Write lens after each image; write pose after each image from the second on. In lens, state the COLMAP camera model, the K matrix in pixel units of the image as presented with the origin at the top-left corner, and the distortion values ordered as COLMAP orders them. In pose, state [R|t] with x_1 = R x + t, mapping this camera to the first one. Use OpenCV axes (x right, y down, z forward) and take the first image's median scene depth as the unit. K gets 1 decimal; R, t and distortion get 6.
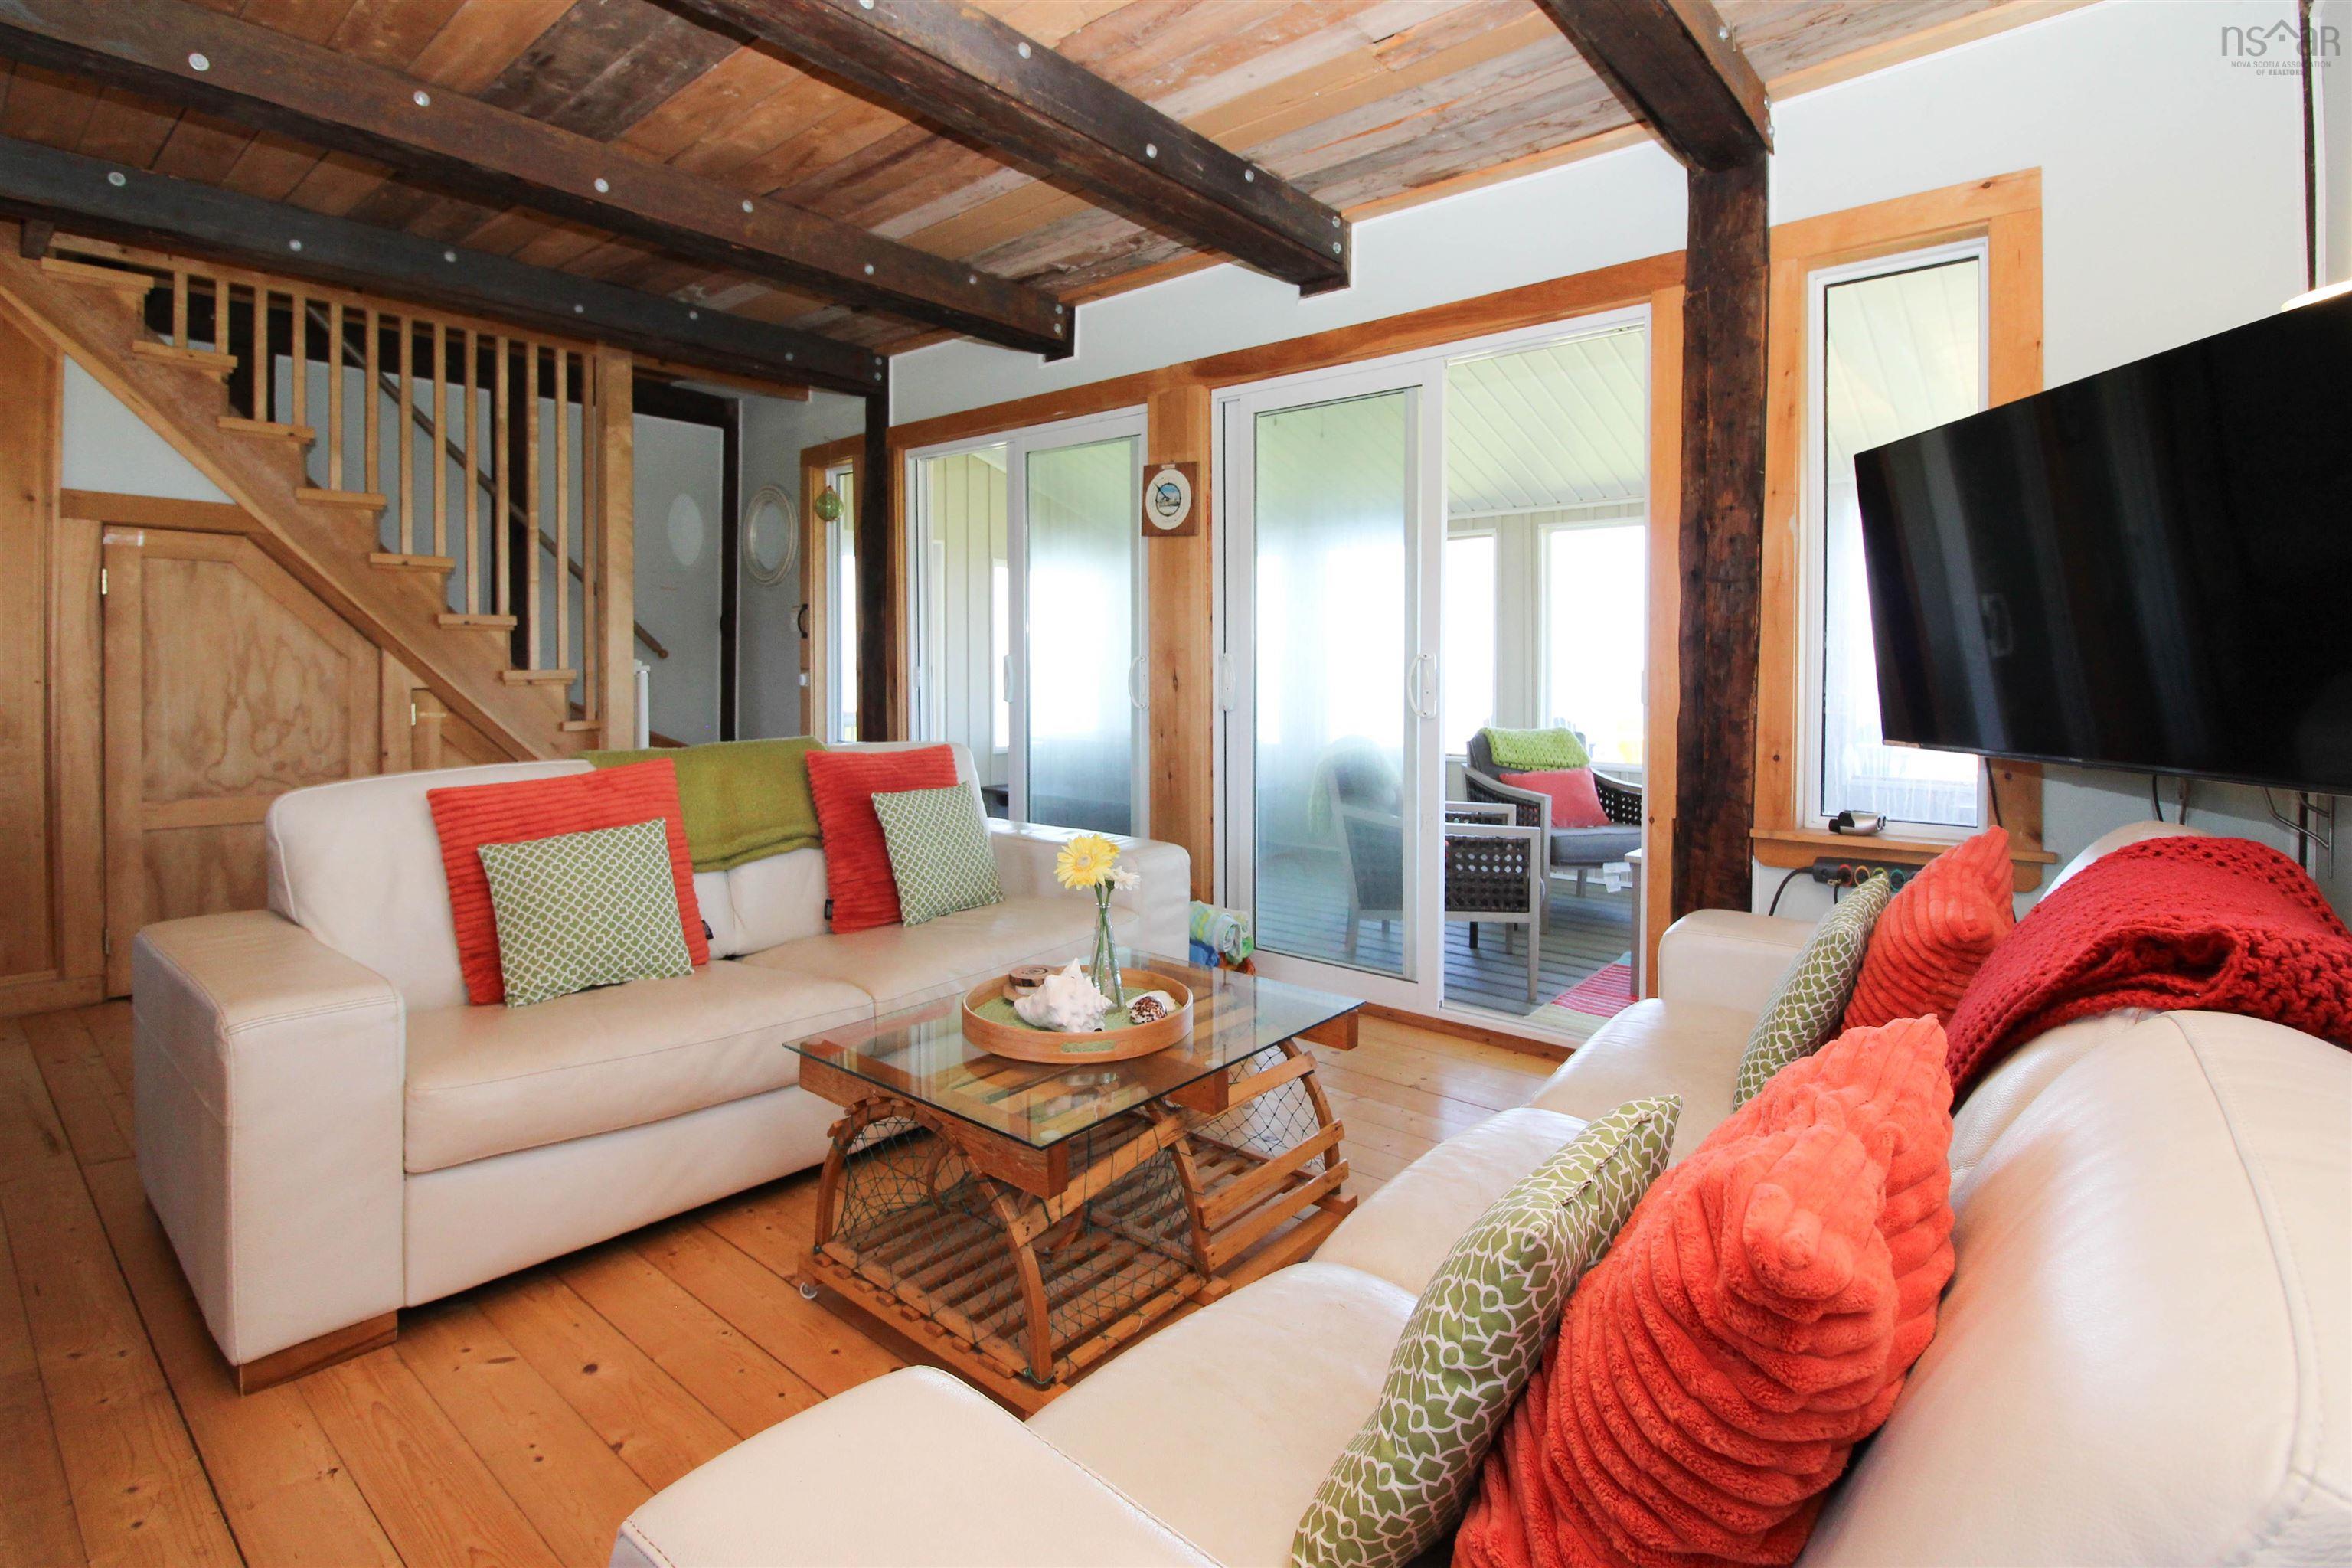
lens RADIAL K [[1170.6, 0, 1177.9], [0, 1170.6, 681.8], [0, 0, 1]] dist [-0.020320, -0.001029]
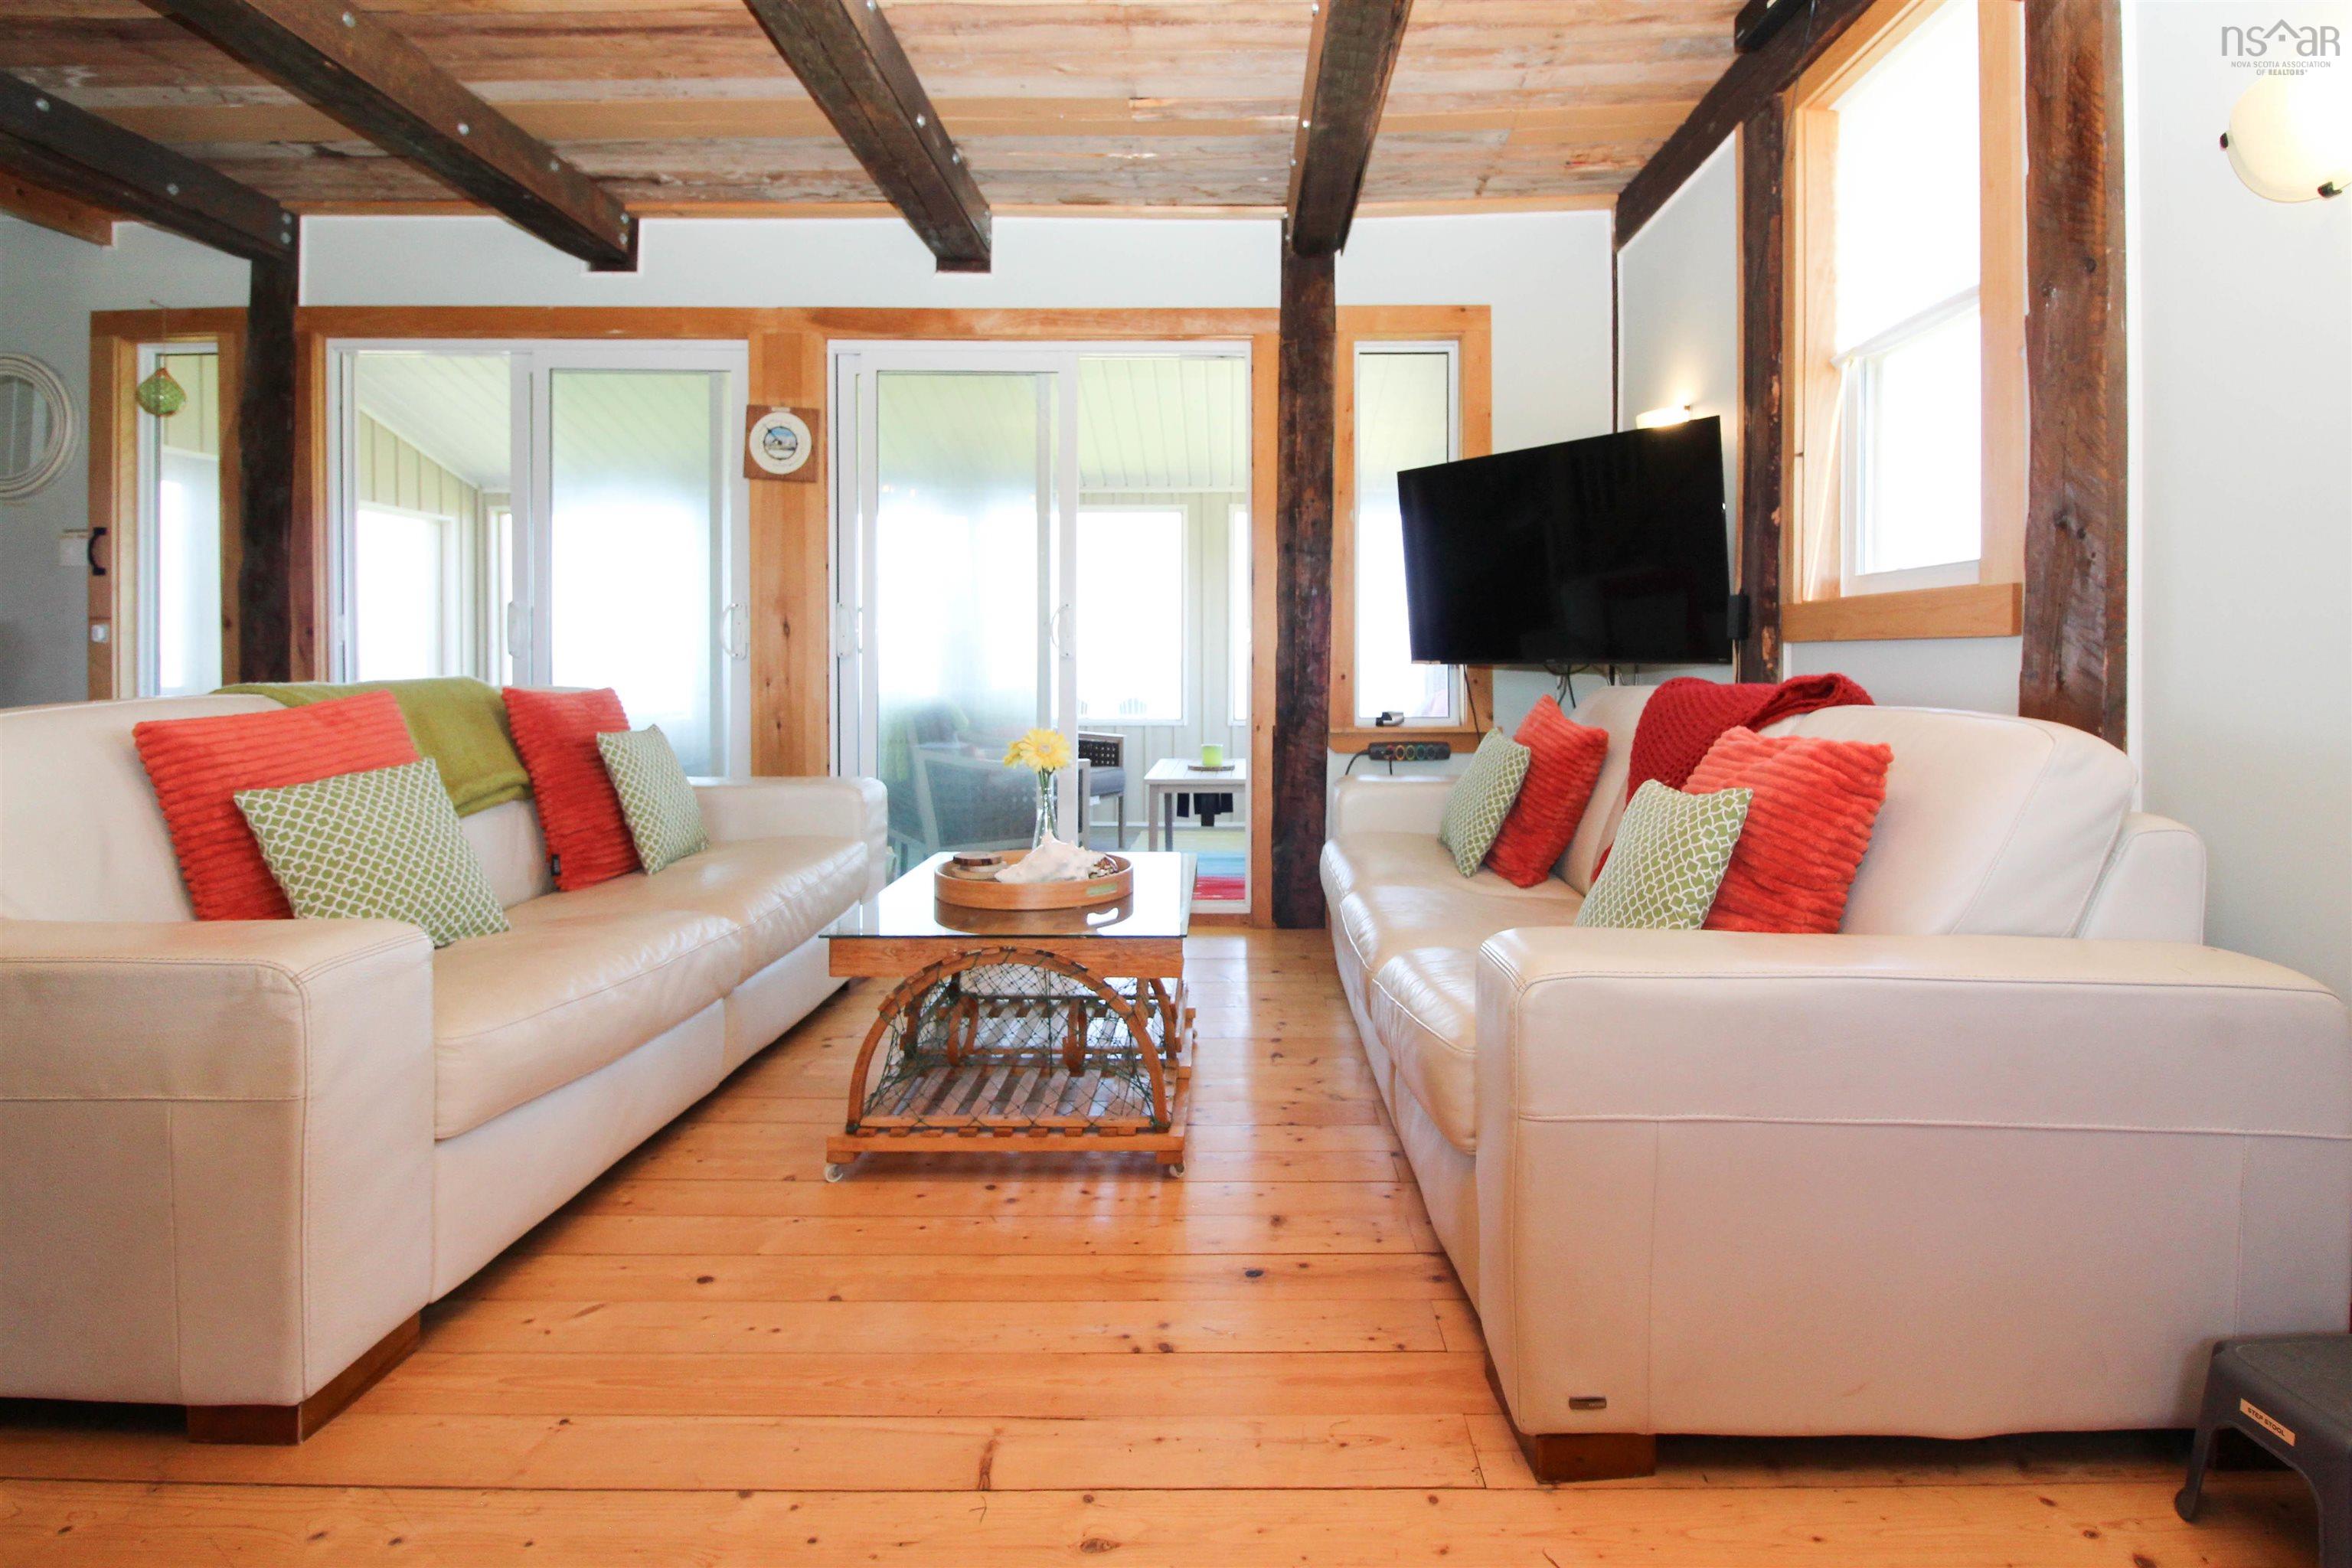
lens RADIAL K [[1208.1, 0, 1302.1], [0, 1208.1, 679.0], [0, 0, 1]] dist [-0.028629, -0.001910]
pose [[0.727047, -0.010345, 0.686510, -0.396945], [0.010448, 0.999937, 0.004003, 0.044463], [-0.686508, 0.004262, 0.727110, -0.034234]]
